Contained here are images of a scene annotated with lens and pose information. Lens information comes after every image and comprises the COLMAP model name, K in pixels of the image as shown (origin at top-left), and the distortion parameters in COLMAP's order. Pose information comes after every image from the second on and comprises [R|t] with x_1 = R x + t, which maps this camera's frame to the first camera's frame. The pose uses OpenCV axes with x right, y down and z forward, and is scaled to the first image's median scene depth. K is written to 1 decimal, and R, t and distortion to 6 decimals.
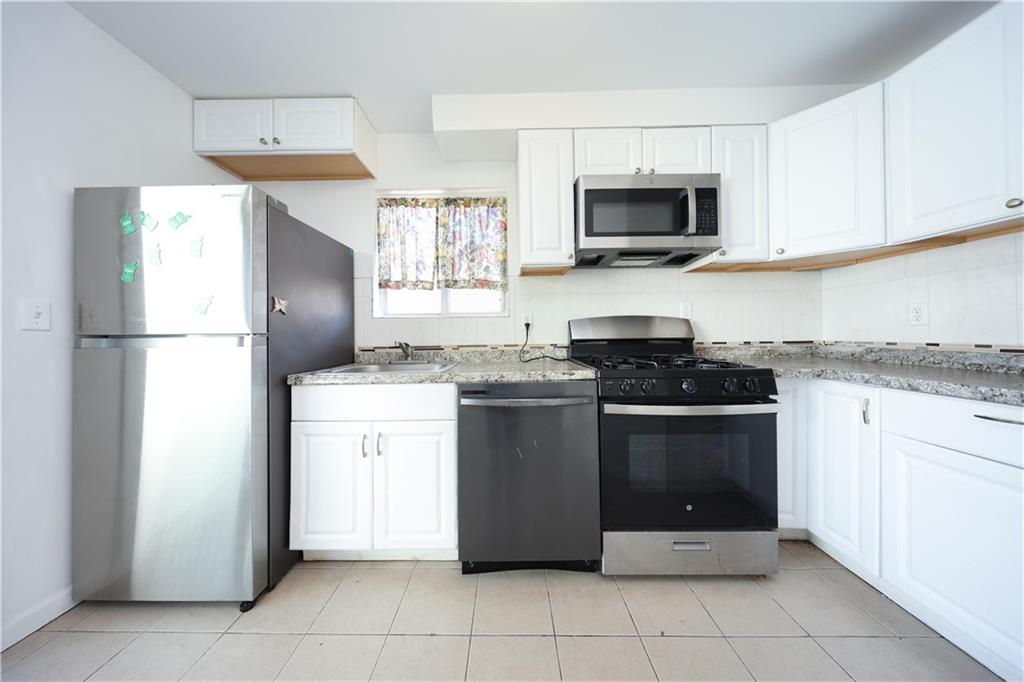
lens RADIAL K [[298.1, 0, 505.5], [0, 298.1, 332.0], [0, 0, 1]] dist [-0.000071, 0.000012]
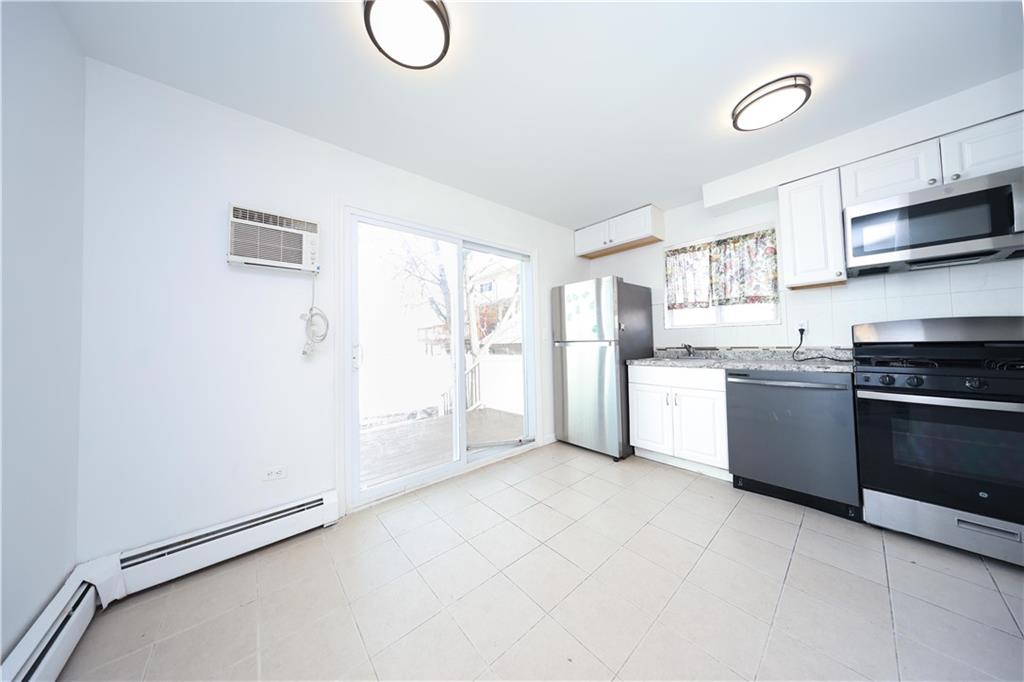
lens RADIAL K [[298.1, 0, 505.5], [0, 298.1, 332.0], [0, 0, 1]] dist [-0.000071, 0.000012]
pose [[0.653517, -0.028972, -0.756357, 0.200664], [0.021139, 0.999576, -0.020023, -0.018034], [0.756616, -0.002903, 0.653853, -0.678294]]
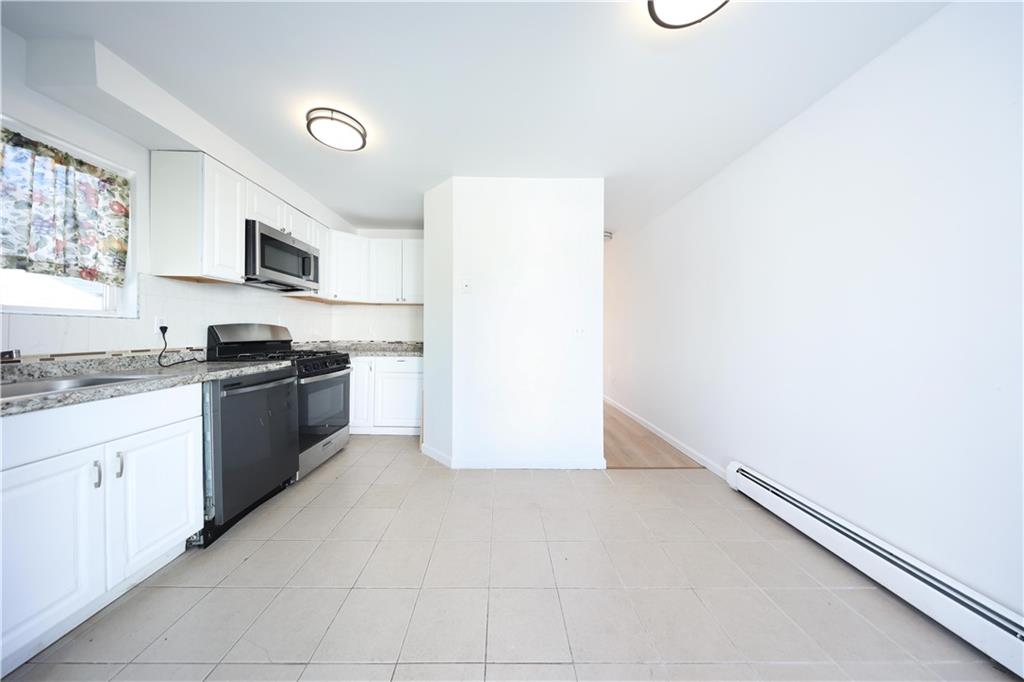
lens RADIAL K [[298.1, 0, 505.5], [0, 298.1, 332.0], [0, 0, 1]] dist [-0.000071, 0.000012]
pose [[-0.027982, 0.014511, 0.999503, -0.910229], [-0.010833, 0.999832, -0.014819, -0.009860], [-0.999550, -0.011242, -0.027820, -0.074302]]
